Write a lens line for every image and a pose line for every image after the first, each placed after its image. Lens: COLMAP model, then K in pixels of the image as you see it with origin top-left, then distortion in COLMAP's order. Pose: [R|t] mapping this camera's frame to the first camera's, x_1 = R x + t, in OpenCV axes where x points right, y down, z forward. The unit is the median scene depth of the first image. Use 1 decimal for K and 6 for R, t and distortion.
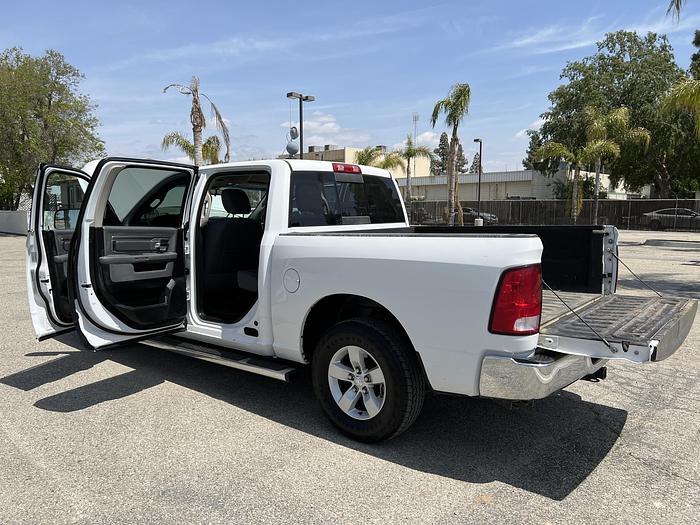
lens RADIAL K [[526.2, 0, 349.9], [0, 526.2, 264.0], [0, 0, 1]] dist [0.055509, -0.065160]
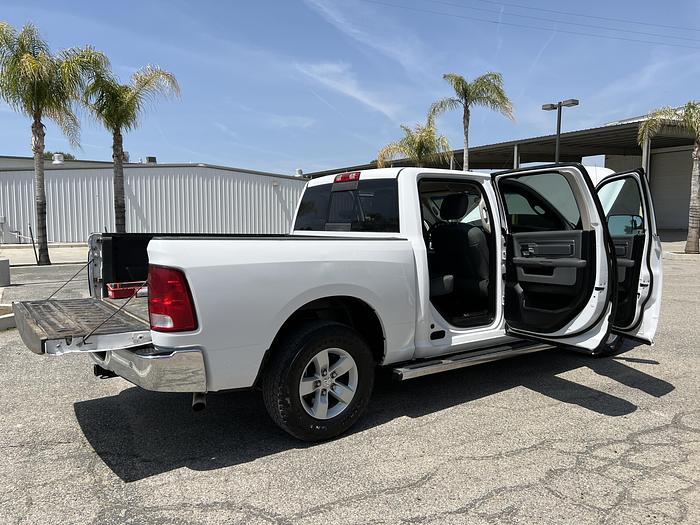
lens RADIAL K [[526.2, 0, 345.6], [0, 526.2, 262.3], [0, 0, 1]] dist [0.055509, -0.065160]
pose [[-0.257099, 0.077489, -0.963273, 1.091310], [-0.096277, 0.989767, 0.105317, -0.135177], [0.961577, 0.119818, -0.247007, 1.380729]]
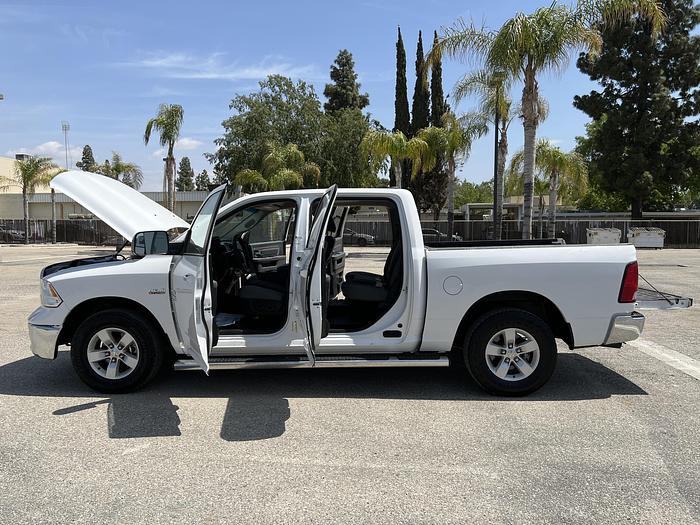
lens RADIAL K [[526.2, 0, 348.1], [0, 526.2, 259.9], [0, 0, 1]] dist [0.055509, -0.065160]
pose [[0.796633, -0.040238, 0.603123, -0.942387], [0.066668, 0.997543, -0.021506, -0.017061], [-0.600776, 0.057341, 0.797358, 0.112260]]
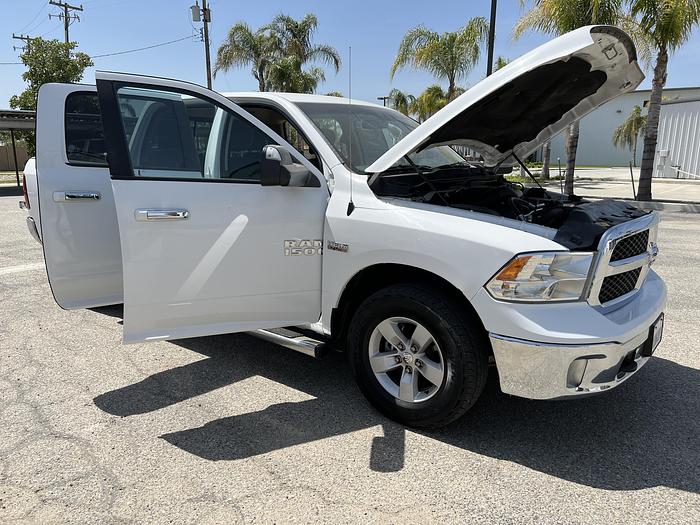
lens RADIAL K [[526.2, 0, 351.7], [0, 526.2, 262.8], [0, 0, 1]] dist [0.055509, -0.065160]
pose [[-0.999628, -0.007760, -0.026141, -0.281913], [-0.015391, 0.951919, 0.305963, -0.237139], [0.022510, 0.306252, -0.951684, 2.321820]]
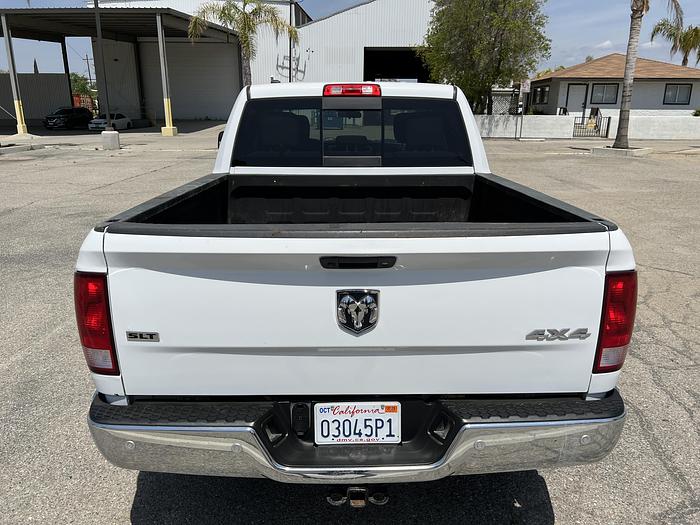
lens RADIAL K [[526.2, 0, 353.3], [0, 526.2, 257.2], [0, 0, 1]] dist [0.055509, -0.065160]
pose [[0.637478, 0.212920, -0.740464, 0.661751], [-0.083620, 0.974500, 0.208227, -0.115236], [0.765917, -0.070823, 0.639026, 0.540329]]
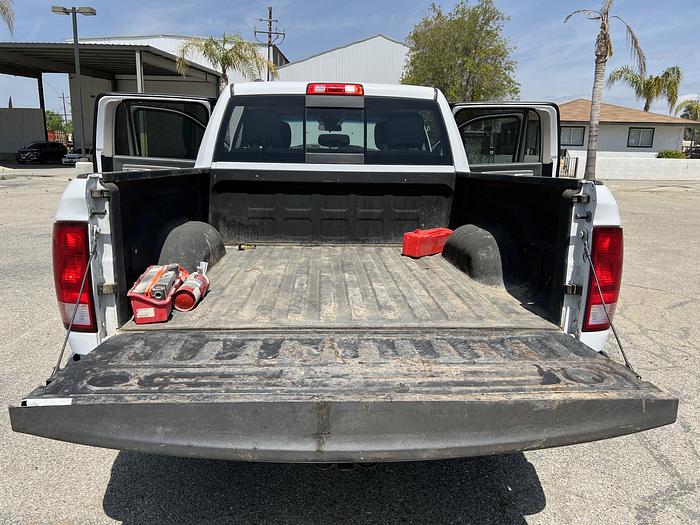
lens RADIAL K [[526.2, 0, 350.3], [0, 526.2, 261.2], [0, 0, 1]] dist [0.055509, -0.065160]
pose [[0.667412, 0.165798, -0.725997, 0.663223], [-0.096217, 0.985928, 0.136707, -0.045407], [0.738447, -0.021386, 0.673973, 0.532102]]
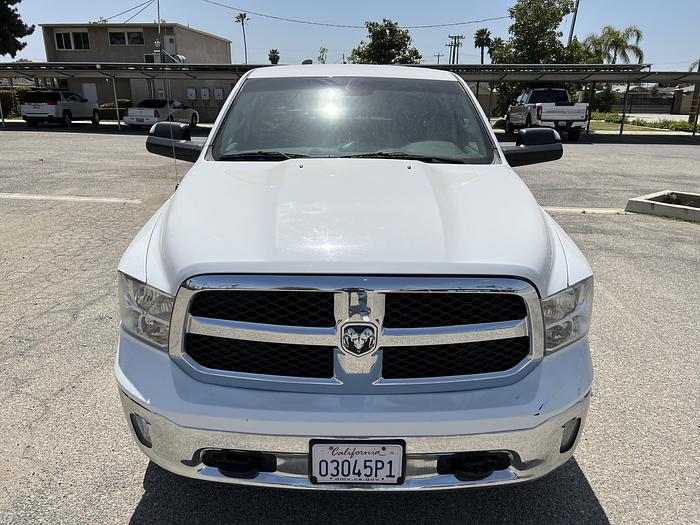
lens RADIAL K [[526.2, 0, 348.6], [0, 526.2, 259.6], [0, 0, 1]] dist [0.055509, -0.065160]
pose [[-0.636622, -0.243298, 0.731791, -0.981782], [0.067702, 0.927632, 0.367307, -0.252819], [-0.768198, 0.283380, -0.574080, 1.894113]]
